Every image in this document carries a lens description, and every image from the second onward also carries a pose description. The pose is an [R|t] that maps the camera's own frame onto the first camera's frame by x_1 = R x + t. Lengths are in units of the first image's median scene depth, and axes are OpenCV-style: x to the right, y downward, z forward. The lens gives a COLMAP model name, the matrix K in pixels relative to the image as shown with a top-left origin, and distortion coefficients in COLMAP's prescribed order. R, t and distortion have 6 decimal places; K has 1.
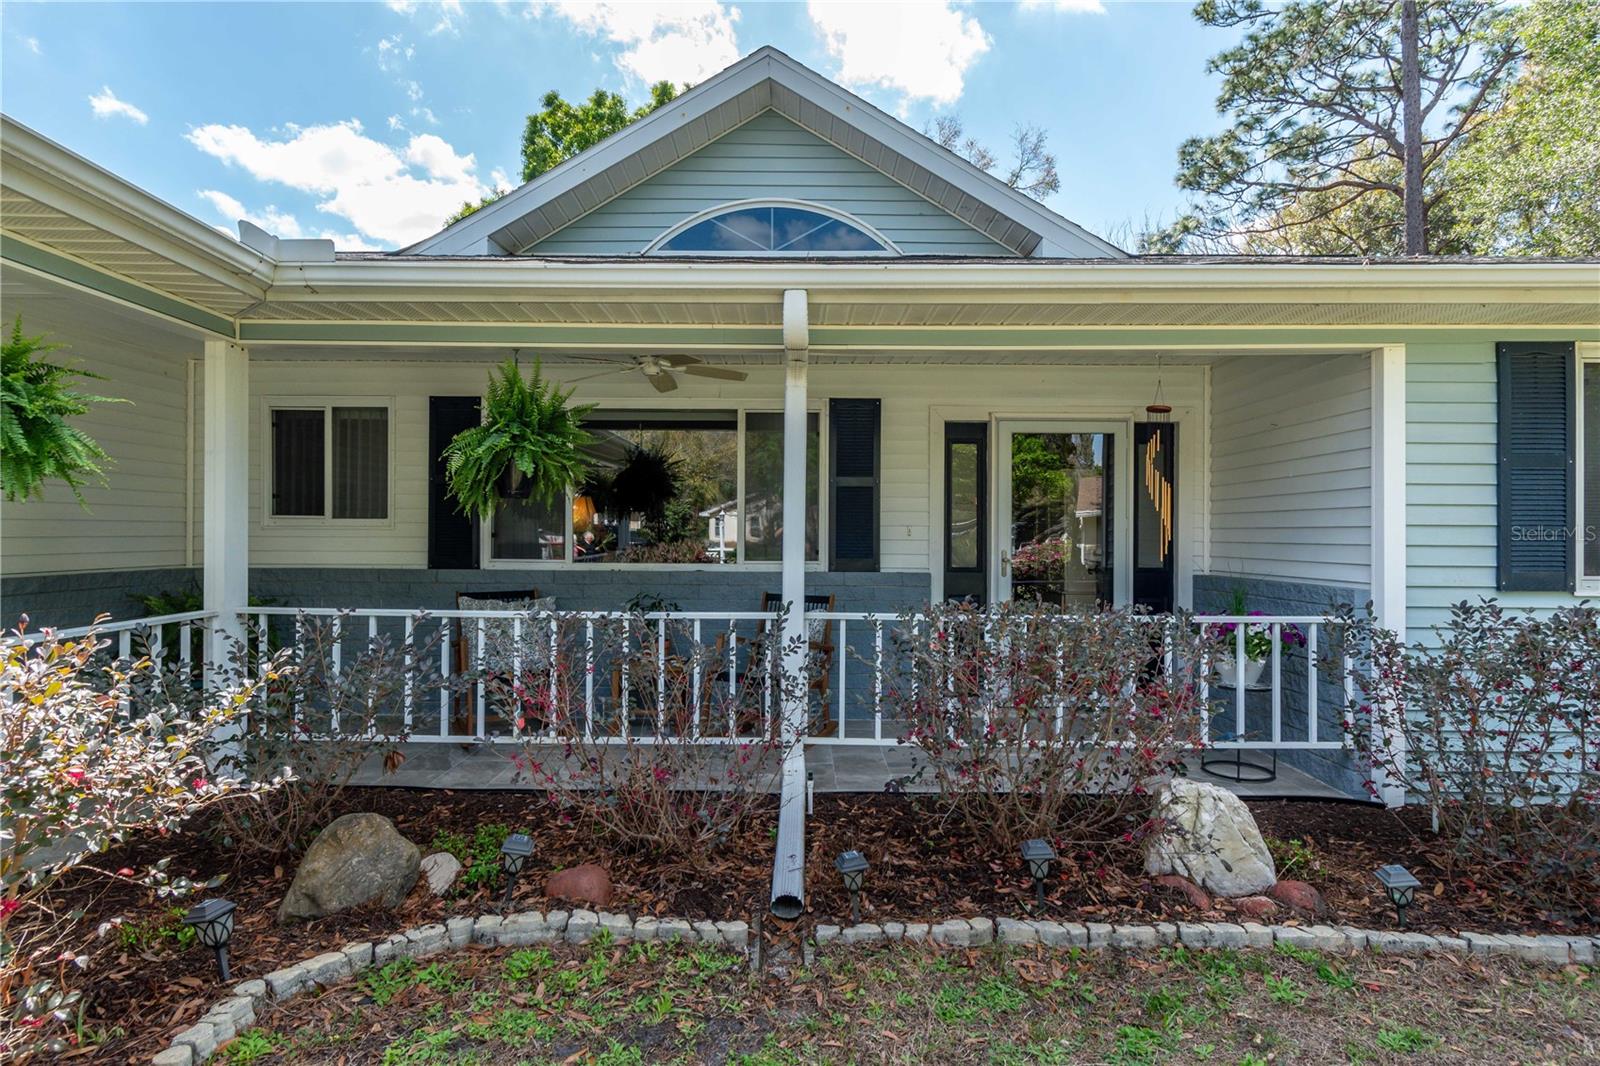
lens RADIAL K [[844.0, 0, 787.7], [0, 844.0, 531.4], [0, 0, 1]] dist [-0.001655, -0.000829]
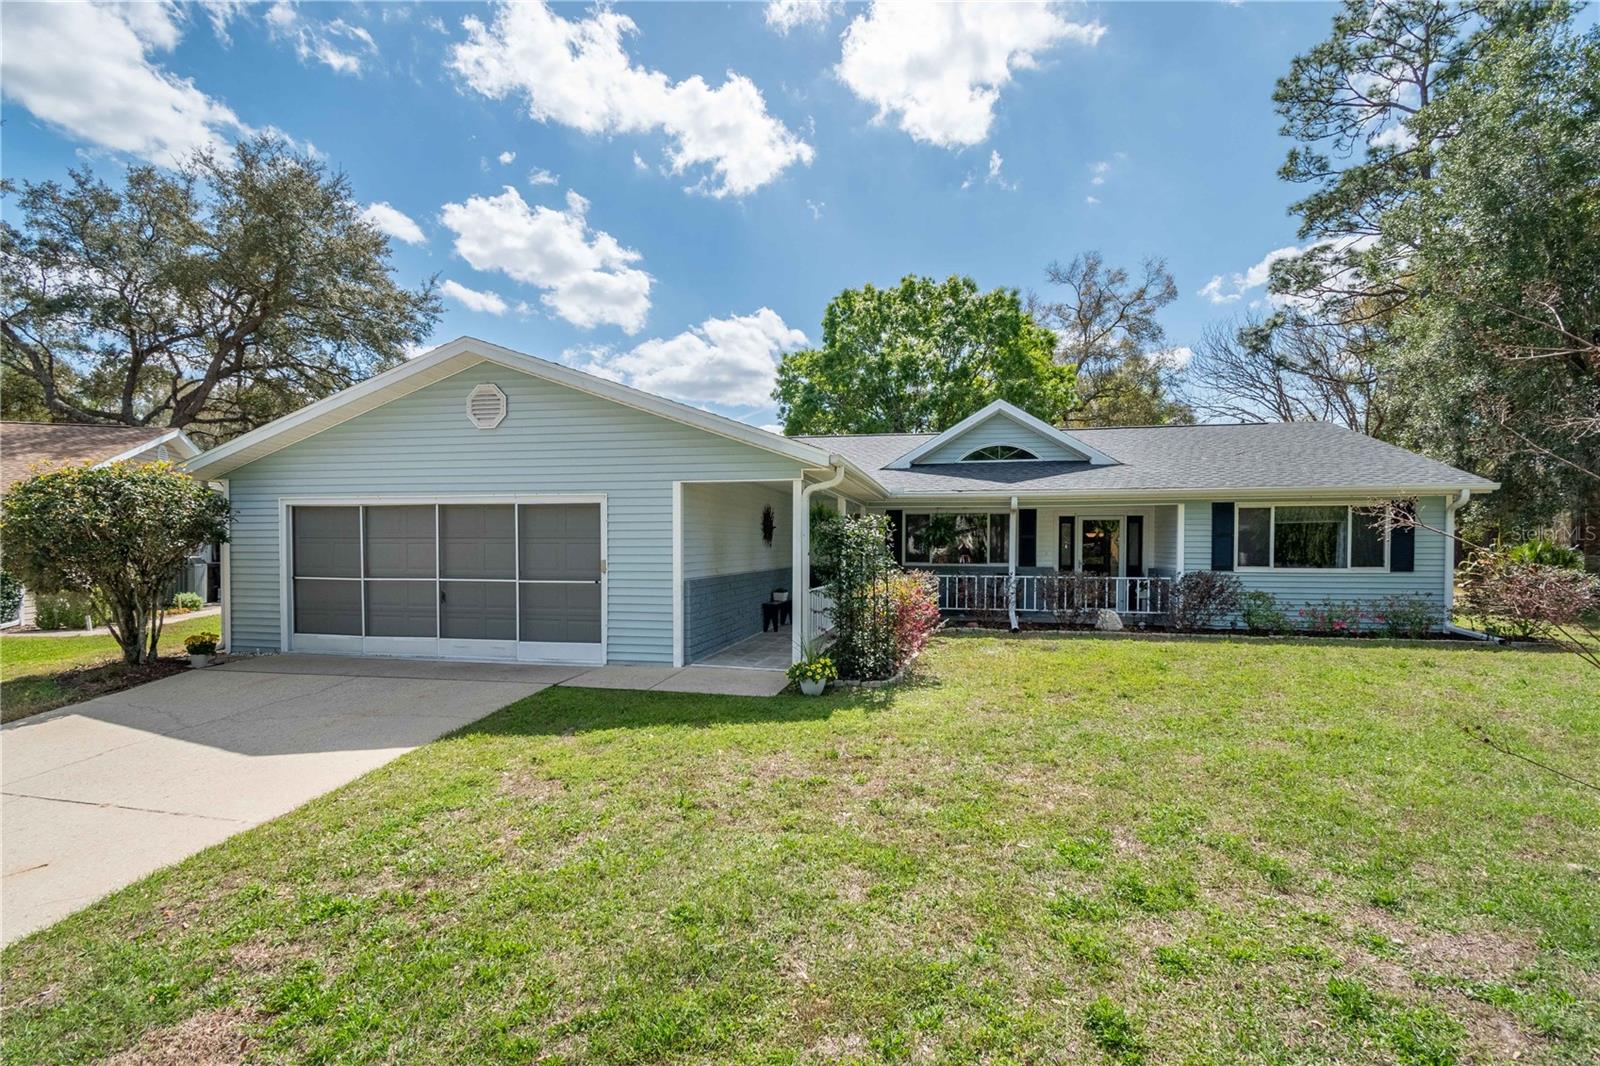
lens RADIAL K [[734.8, 0, 808.6], [0, 734.8, 561.7], [0, 0, 1]] dist [0.012642, -0.019821]
pose [[0.980451, 0.001722, -0.196755, -0.170416], [0.002998, 0.999715, 0.023686, -0.034720], [0.196740, -0.023812, 0.980166, -1.725454]]
